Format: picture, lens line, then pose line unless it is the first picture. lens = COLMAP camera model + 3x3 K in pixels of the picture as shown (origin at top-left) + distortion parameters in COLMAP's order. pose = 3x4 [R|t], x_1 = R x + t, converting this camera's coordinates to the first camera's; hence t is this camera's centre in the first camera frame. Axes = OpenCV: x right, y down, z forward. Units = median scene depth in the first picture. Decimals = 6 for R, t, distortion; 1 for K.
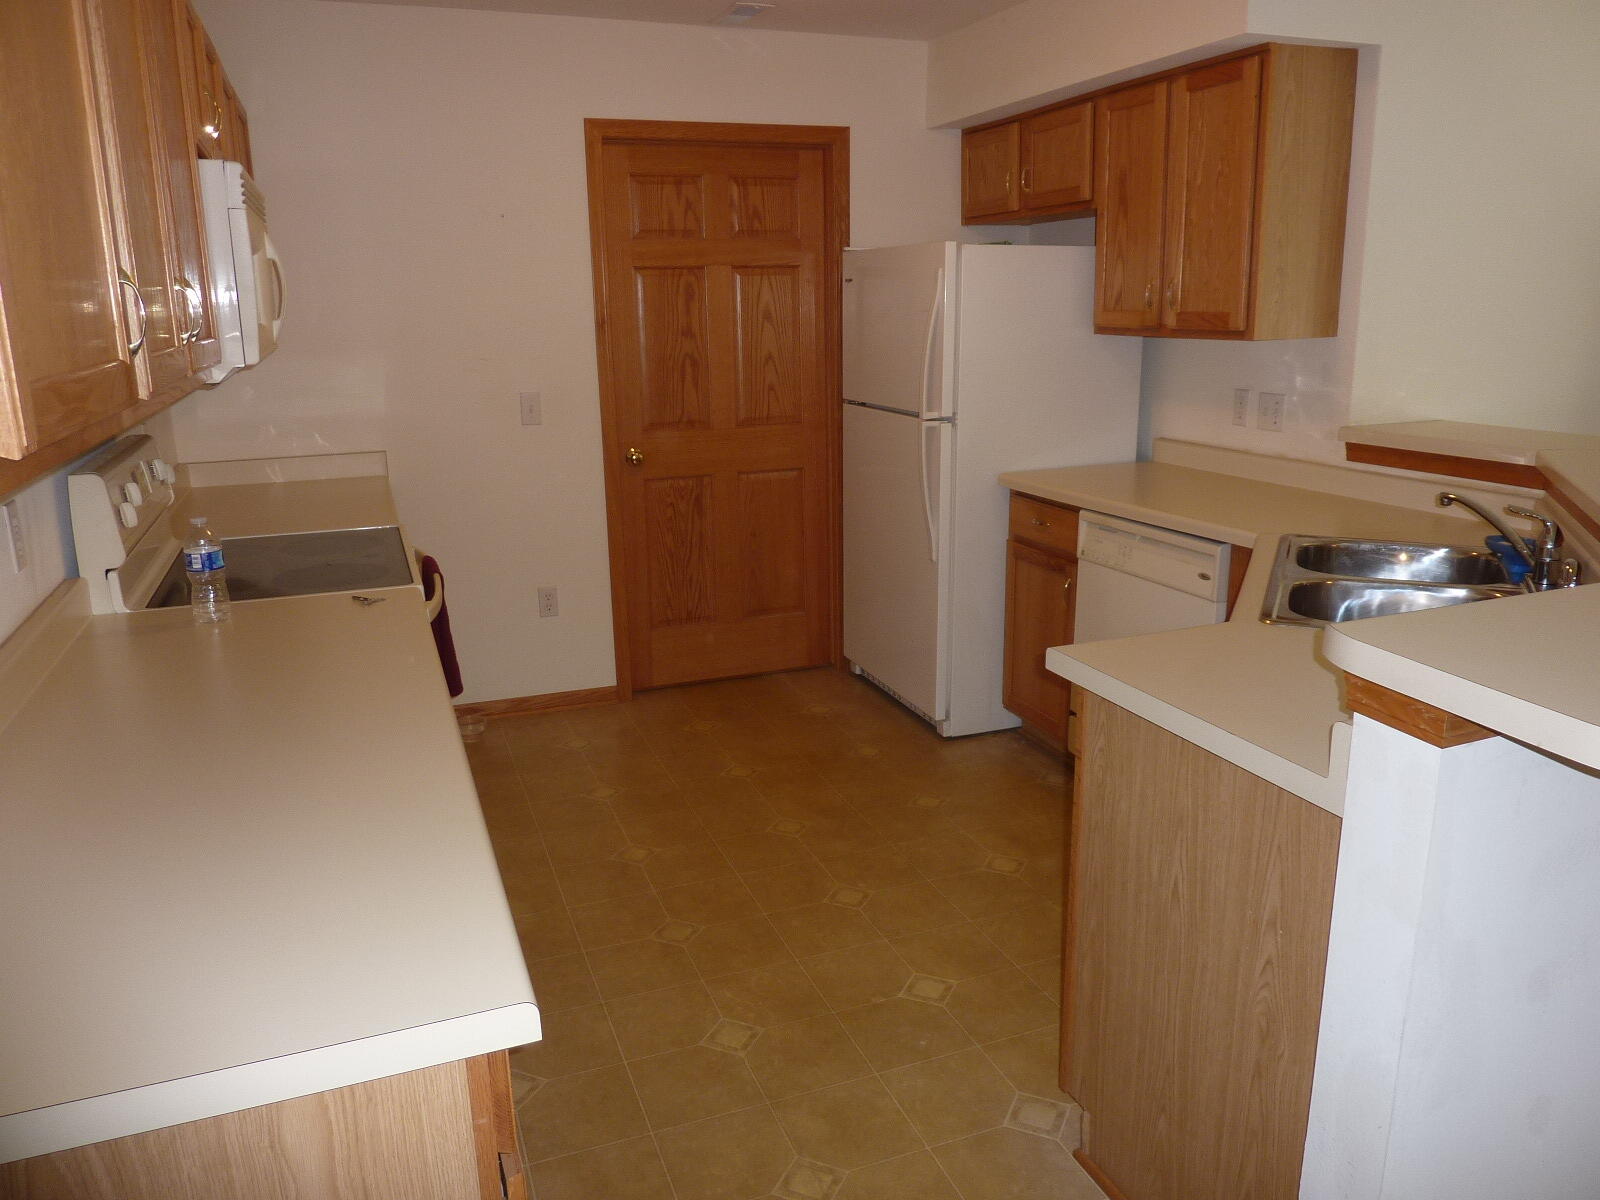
lens RADIAL K [[1205.7, 0, 804.4], [0, 1205.7, 597.2], [0, 0, 1]] dist [-0.019233, -0.006967]
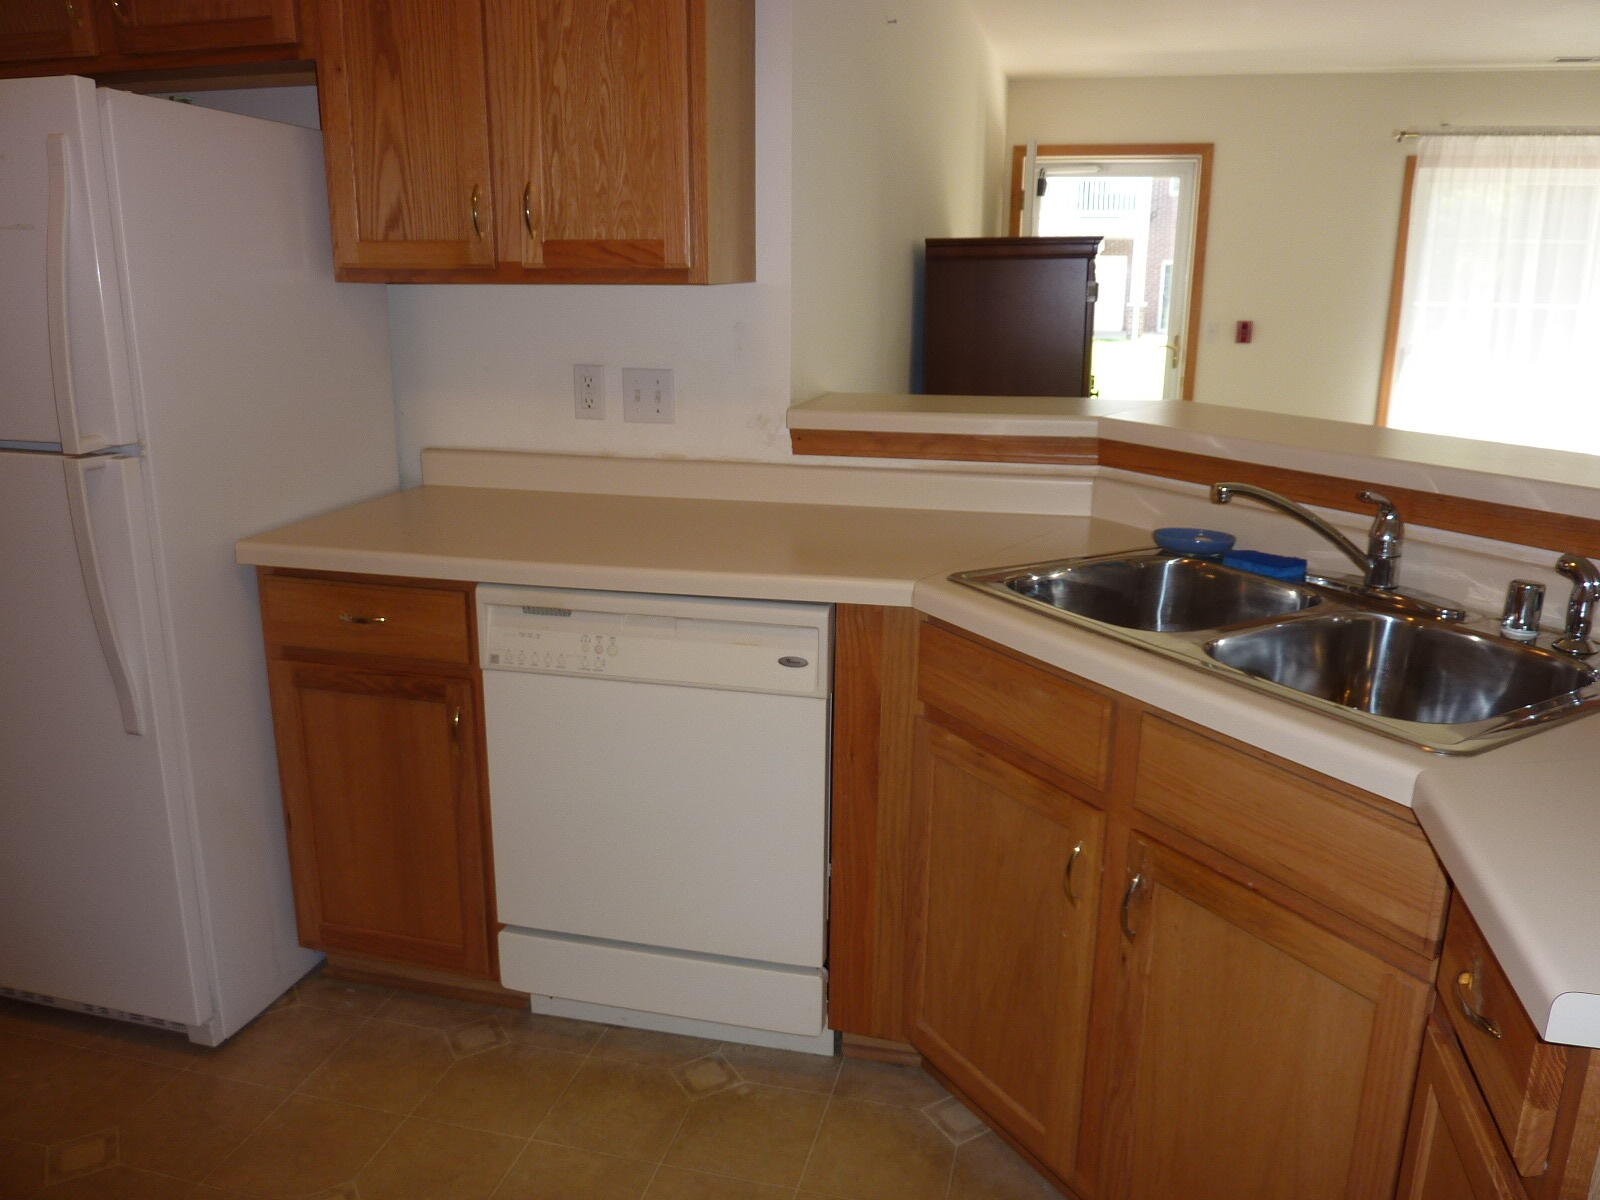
lens RADIAL K [[1205.7, 0, 796.4], [0, 1205.7, 597.1], [0, 0, 1]] dist [-0.019233, -0.006967]
pose [[0.584927, -0.188049, 0.788985, -0.123342], [0.181004, 0.978484, 0.099024, -0.091334], [-0.790631, 0.084888, 0.606380, 0.510831]]
